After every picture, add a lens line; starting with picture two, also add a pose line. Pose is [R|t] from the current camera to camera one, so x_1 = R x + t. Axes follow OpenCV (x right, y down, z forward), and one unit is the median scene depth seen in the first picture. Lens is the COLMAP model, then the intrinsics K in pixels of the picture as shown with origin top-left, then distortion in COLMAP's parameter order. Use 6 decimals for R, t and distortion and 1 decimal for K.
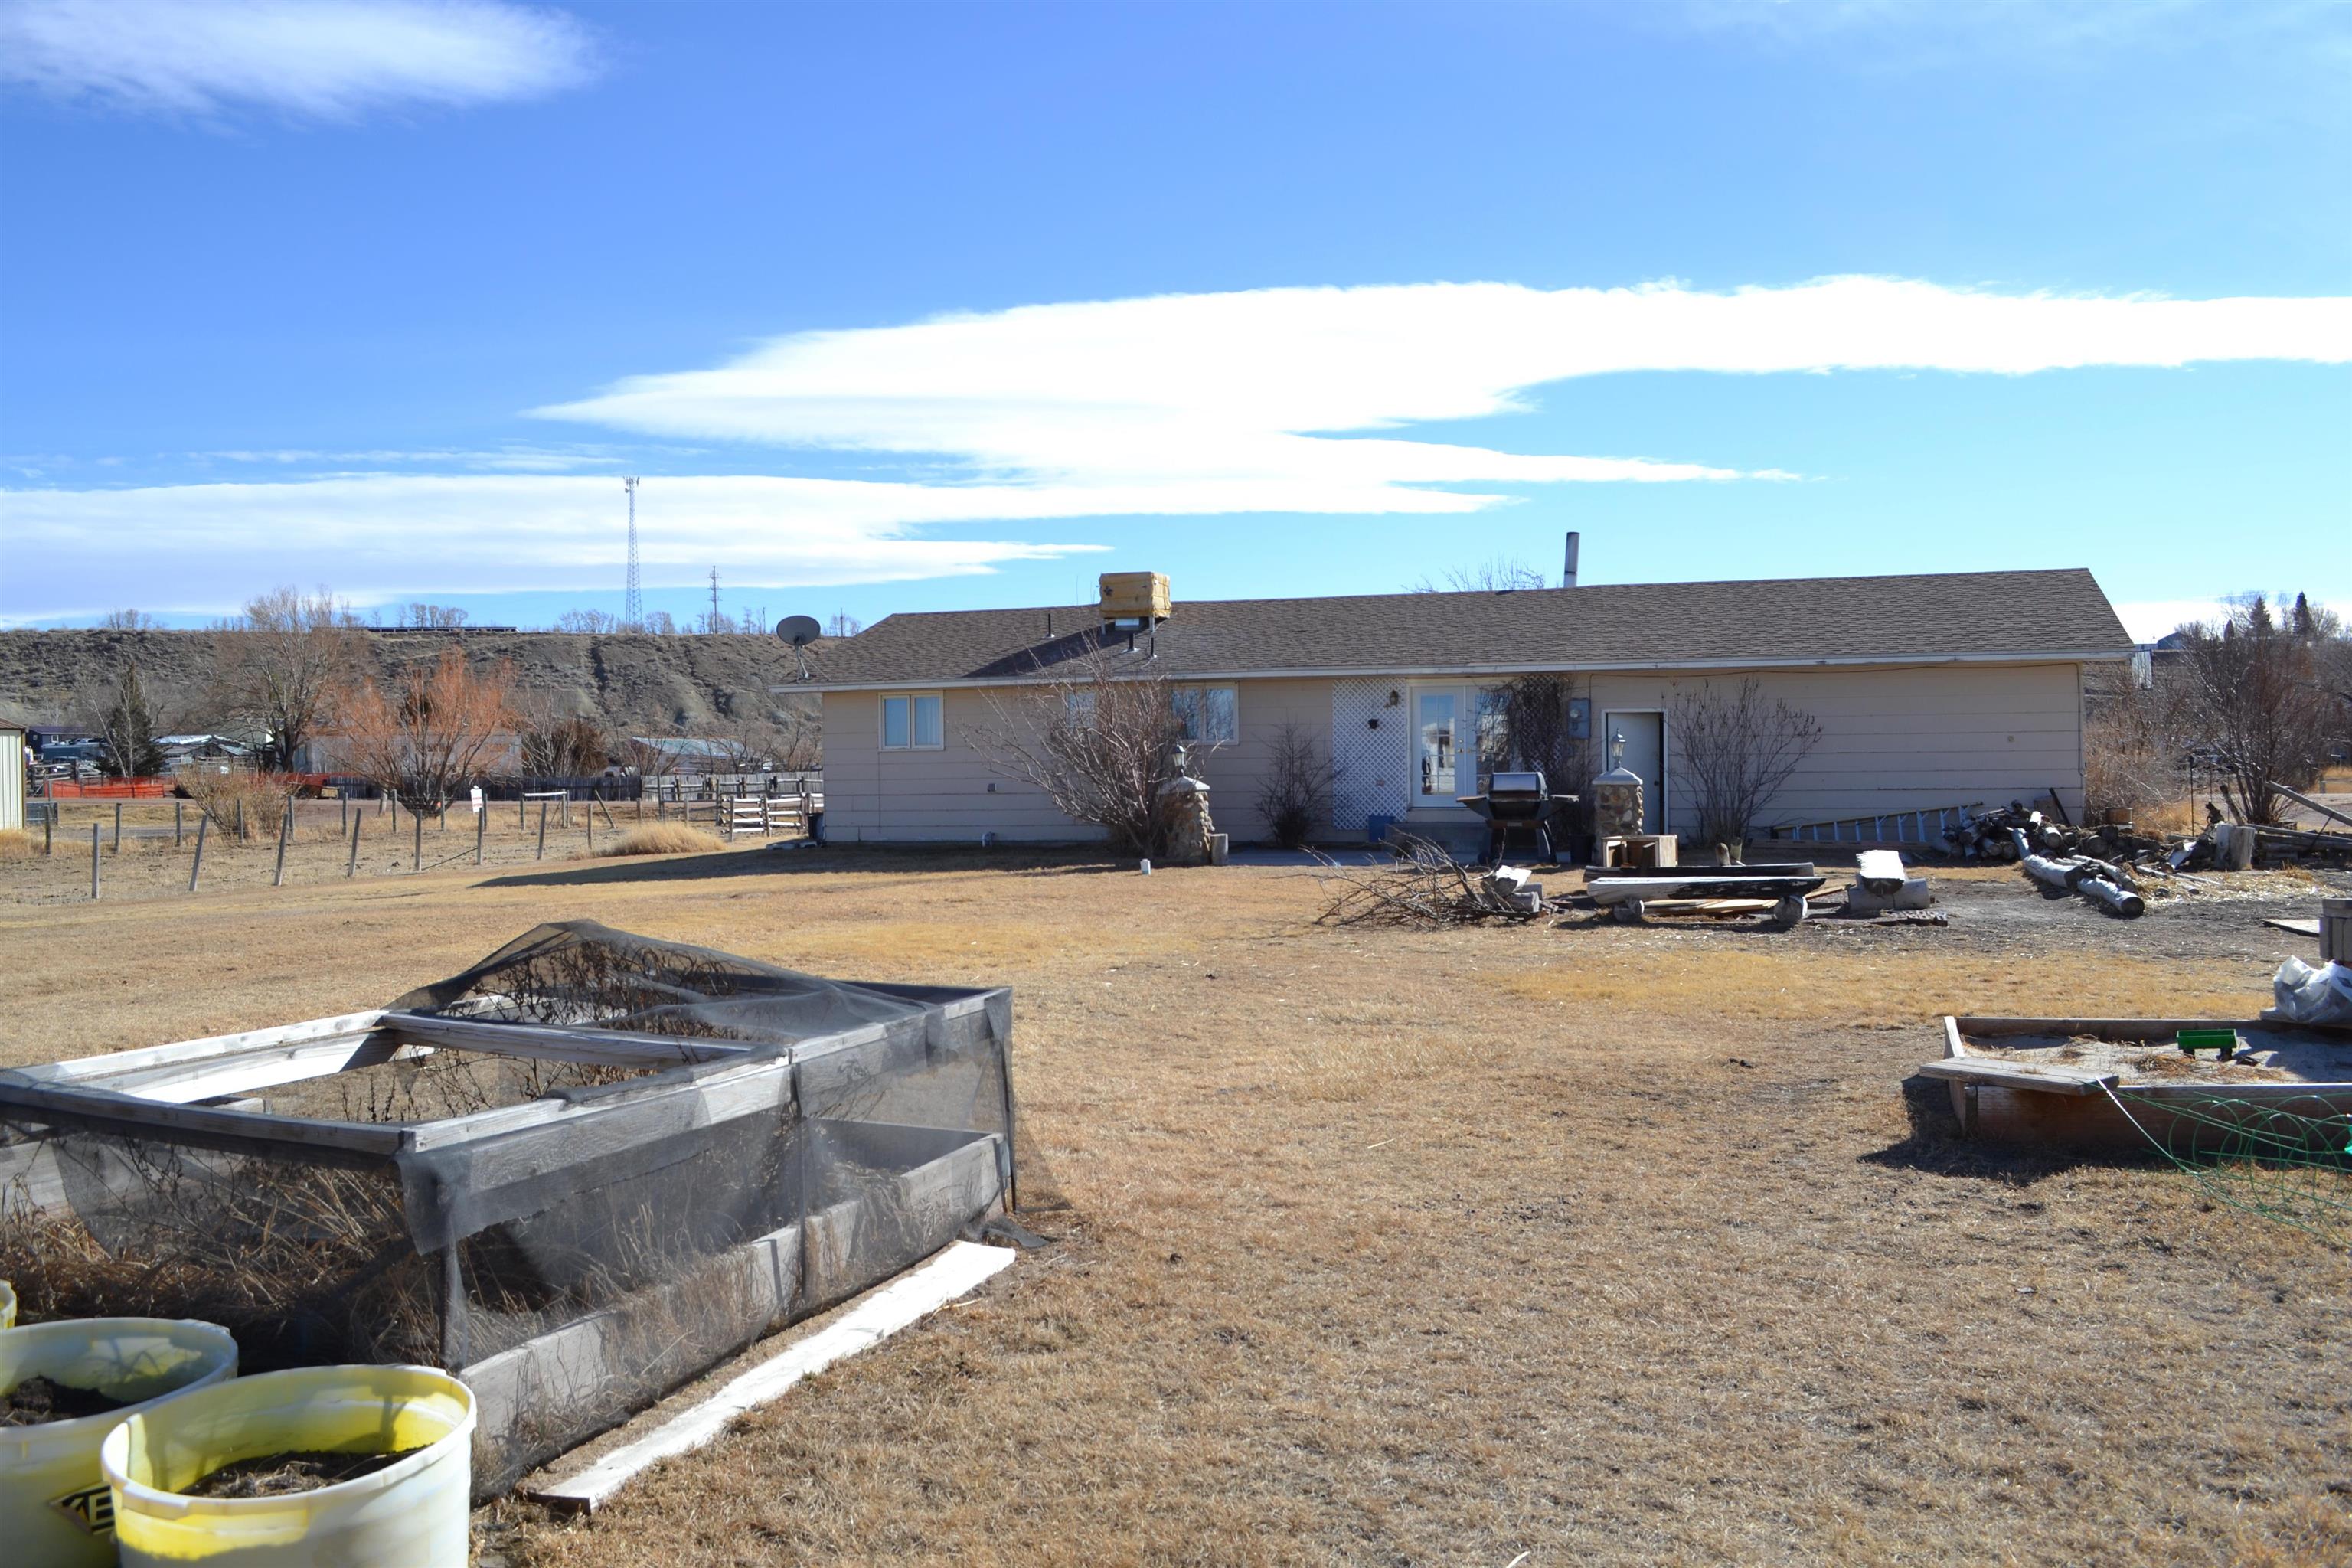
lens RADIAL K [[1965.0, 0, 1176.0], [0, 1965.0, 784.0], [0, 0, 1]] dist [-0.073667, -0.000345]
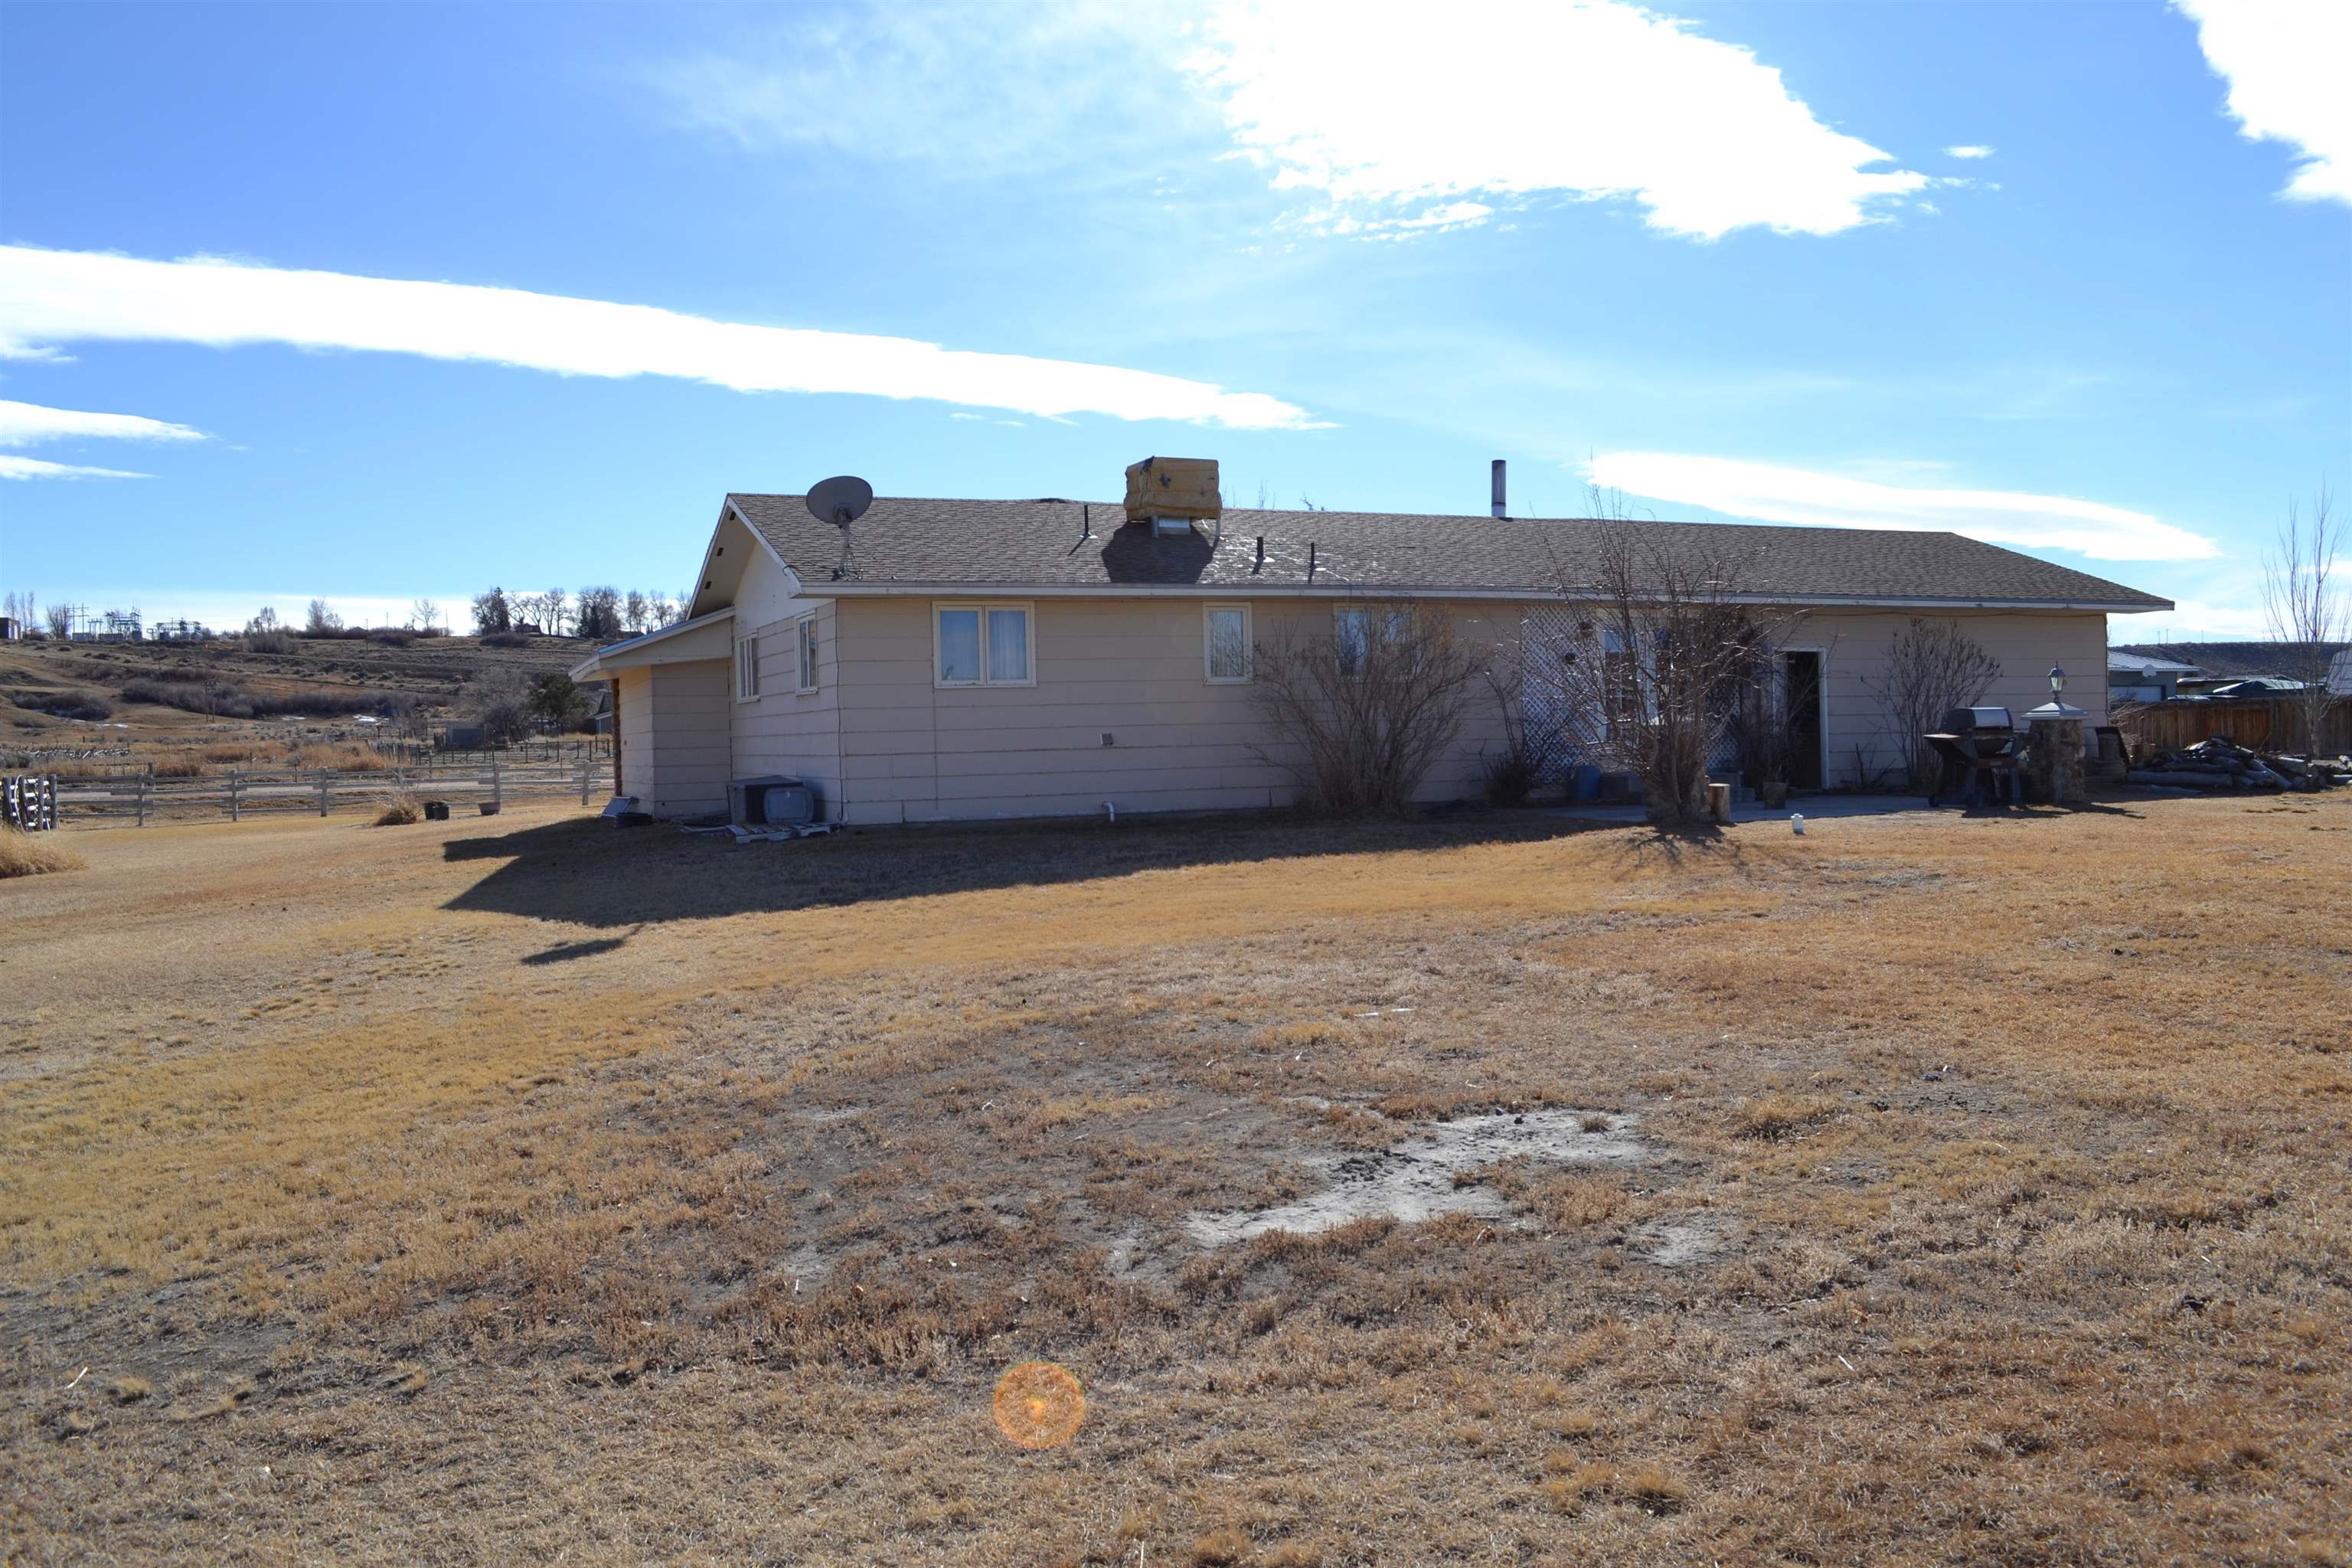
lens RADIAL K [[1965.0, 0, 1176.0], [0, 1965.0, 784.0], [0, 0, 1]] dist [-0.073667, -0.000345]
pose [[0.766678, -0.021511, 0.641671, -0.579730], [0.016825, 0.999768, 0.013413, 0.009638], [-0.641811, 0.000513, 0.766862, 0.451786]]
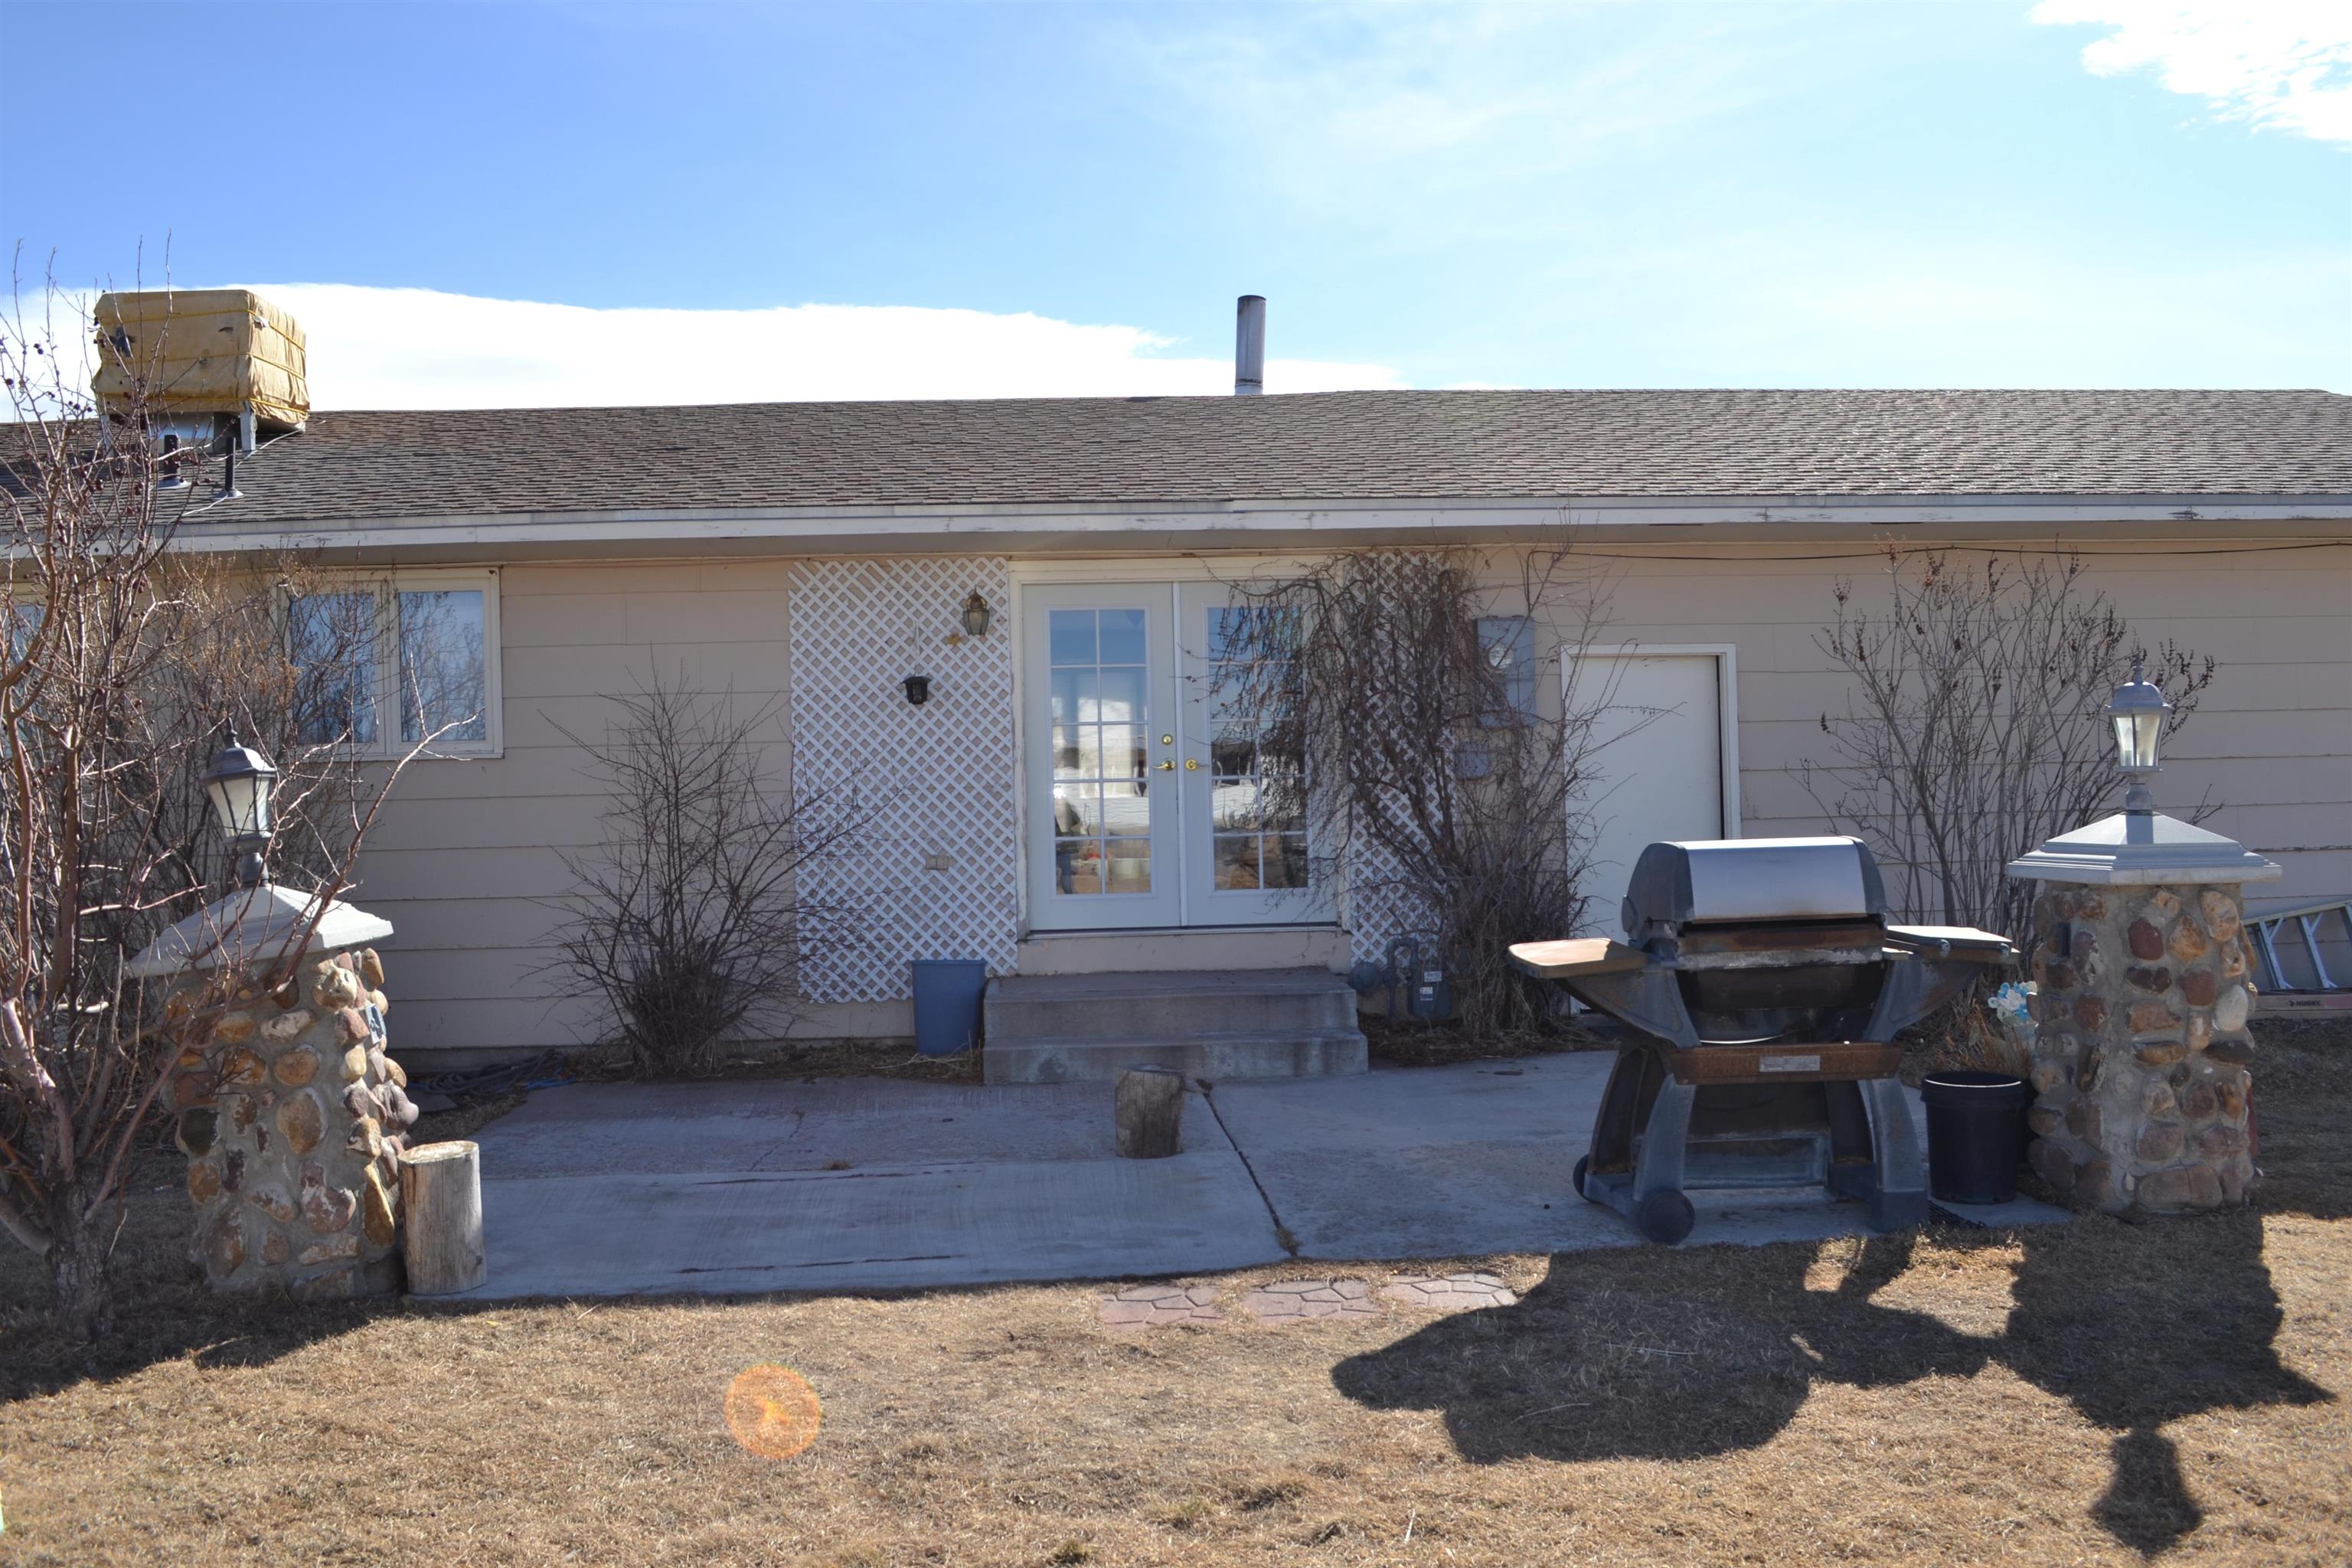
lens RADIAL K [[1965.0, 0, 1176.0], [0, 1965.0, 784.0], [0, 0, 1]] dist [-0.073667, -0.000345]
pose [[0.929231, -0.013846, 0.369239, 0.016514], [0.020054, 0.999715, -0.012980, -0.009031], [-0.368954, 0.019466, 0.929244, 0.667485]]
